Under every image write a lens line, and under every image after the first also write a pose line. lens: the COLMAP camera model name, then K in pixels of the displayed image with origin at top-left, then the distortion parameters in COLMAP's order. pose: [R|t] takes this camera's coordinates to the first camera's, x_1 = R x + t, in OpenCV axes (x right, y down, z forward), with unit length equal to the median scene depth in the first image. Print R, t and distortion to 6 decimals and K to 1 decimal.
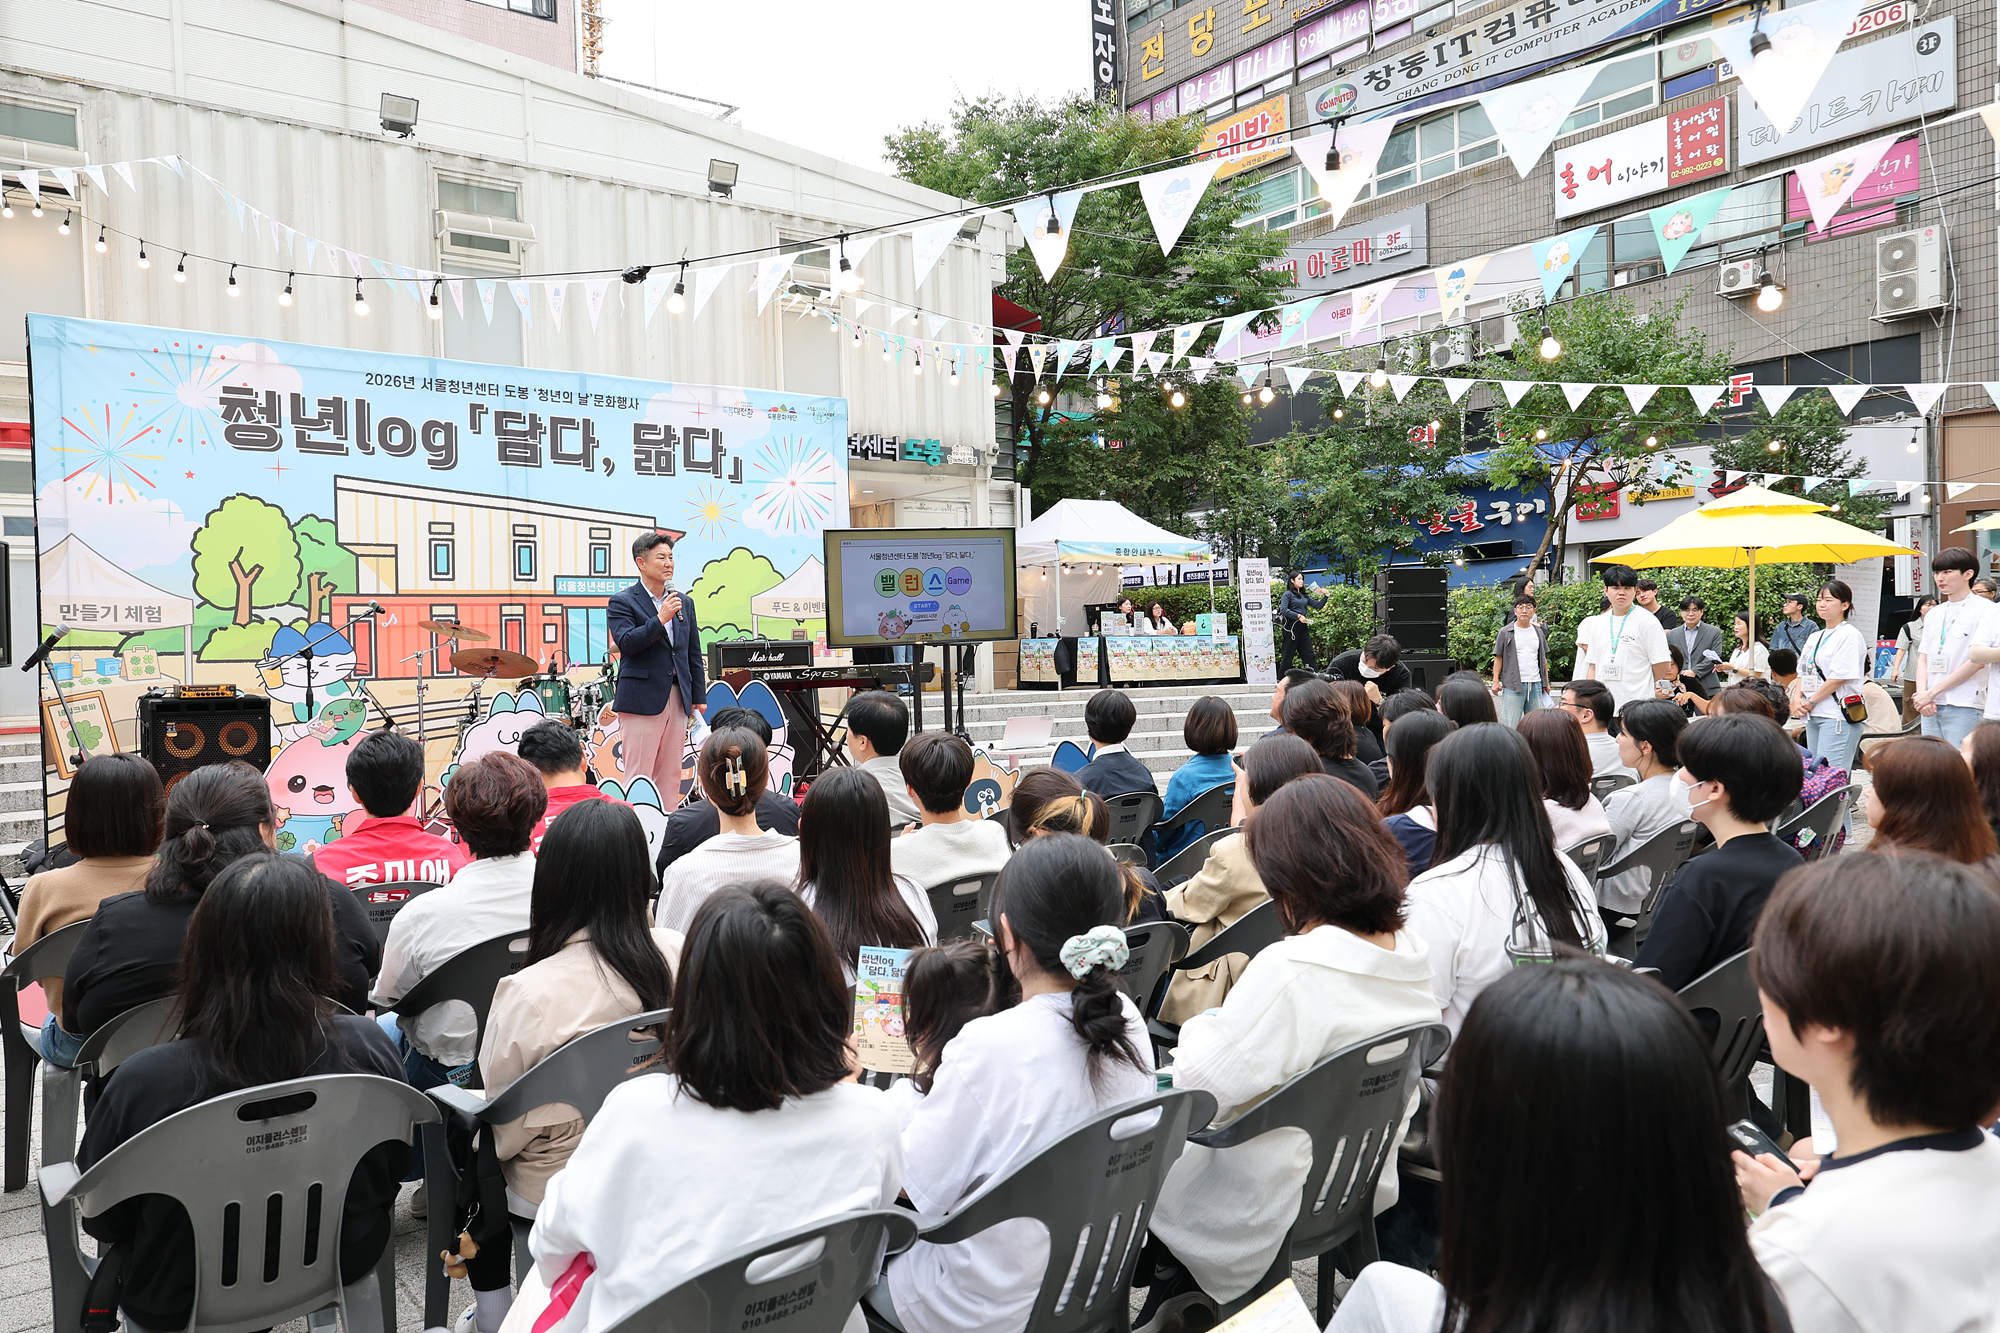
lens RADIAL K [[1426.2, 0, 1028.8], [0, 1426.2, 668.9], [0, 0, 1]] dist [0.026264, -0.037328]
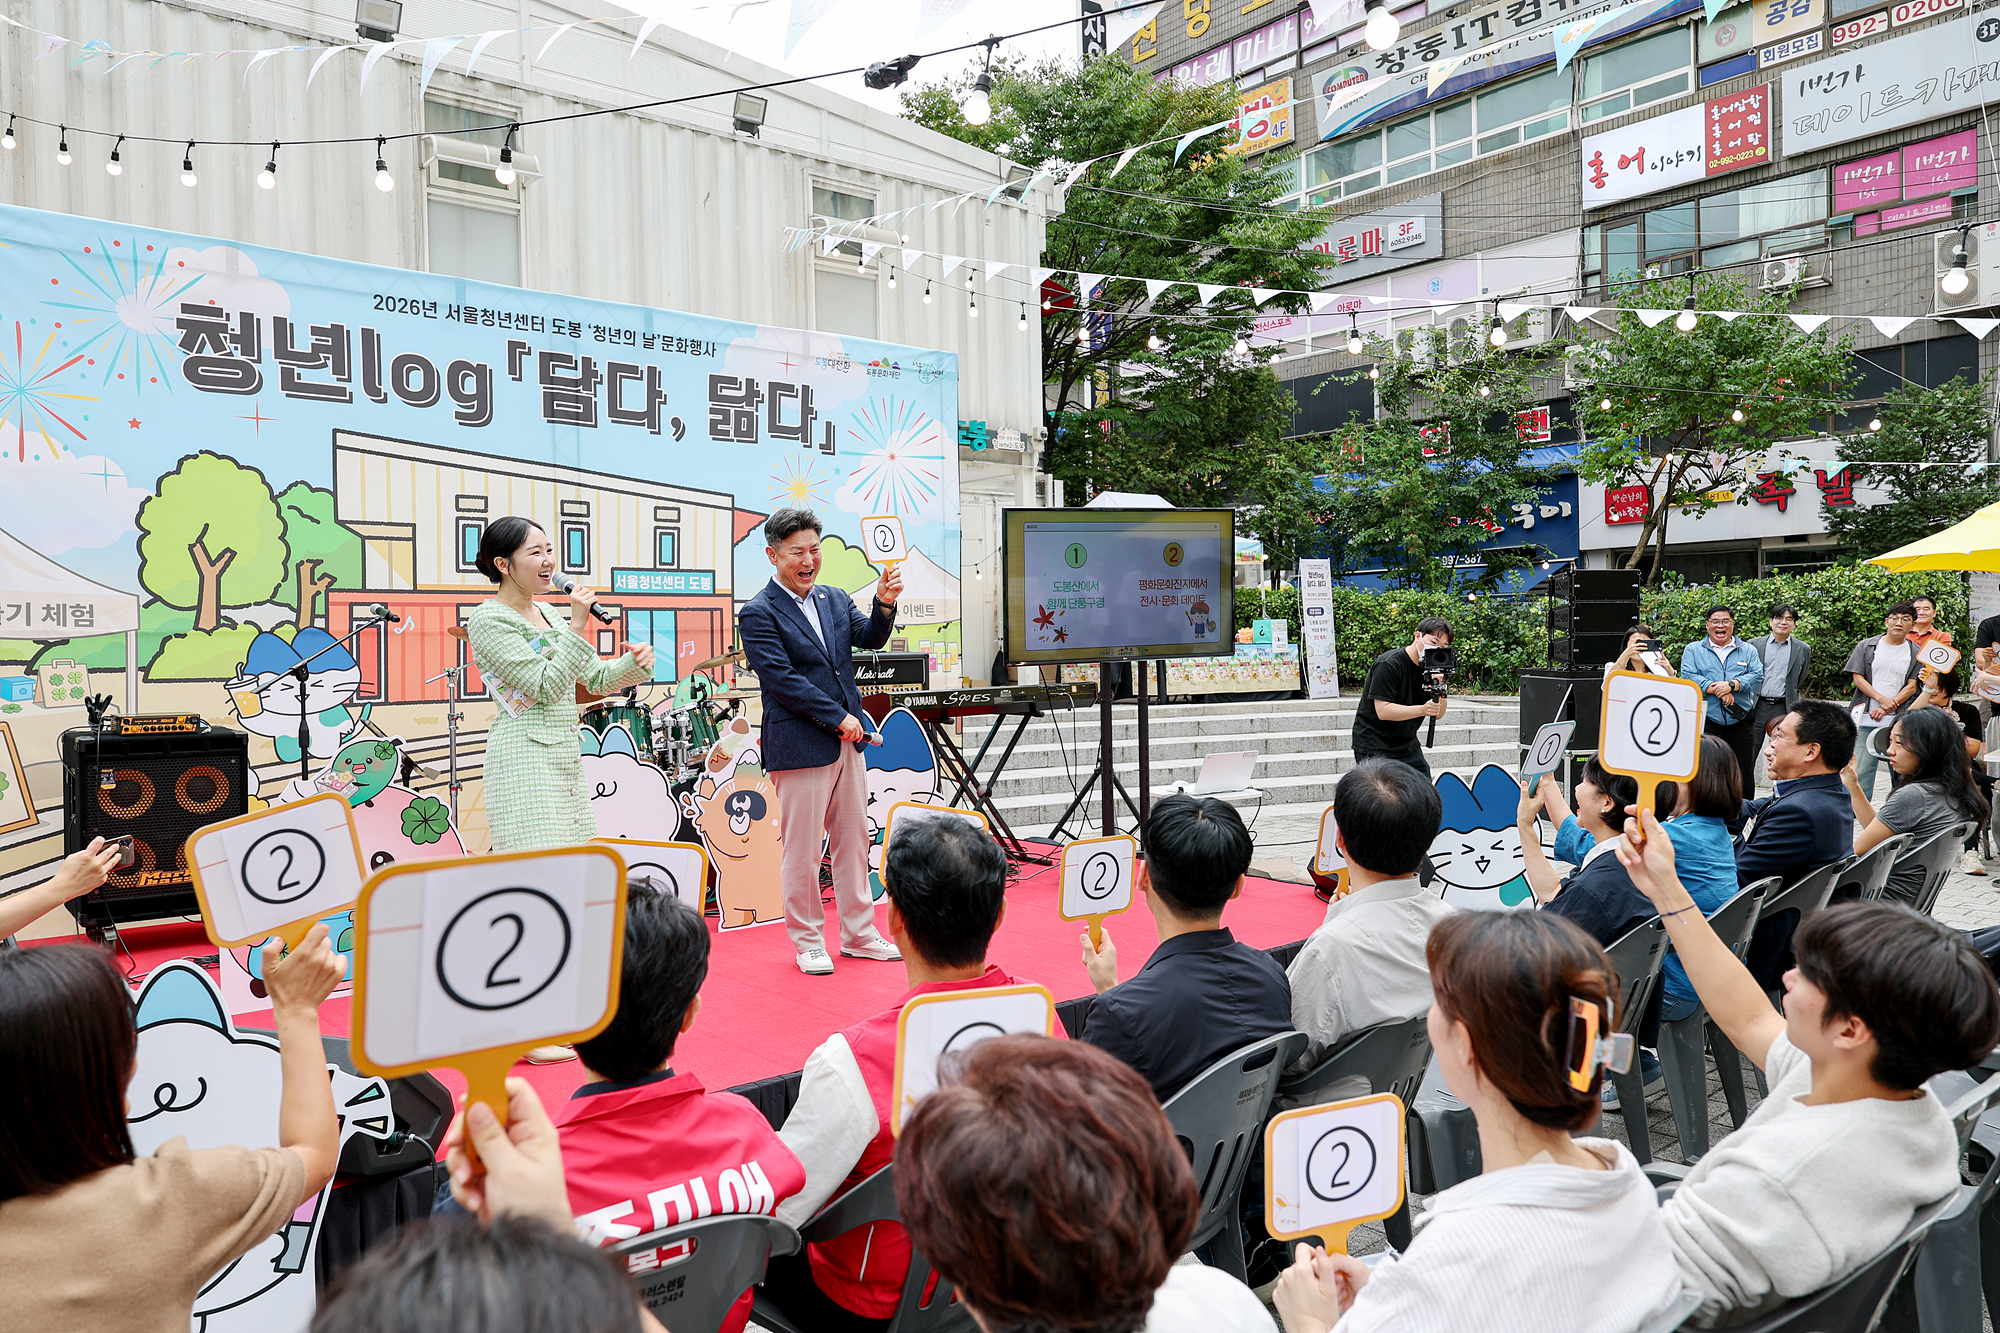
lens RADIAL K [[1405.2, 0, 1025.4], [0, 1405.2, 676.3], [0, 0, 1]] dist [-0.007822, 0.007902]
pose [[0.998599, 0.004549, 0.052711, -0.148520], [-0.004754, 0.999982, 0.003762, -0.010548], [-0.052692, -0.004007, 0.998603, 0.230297]]
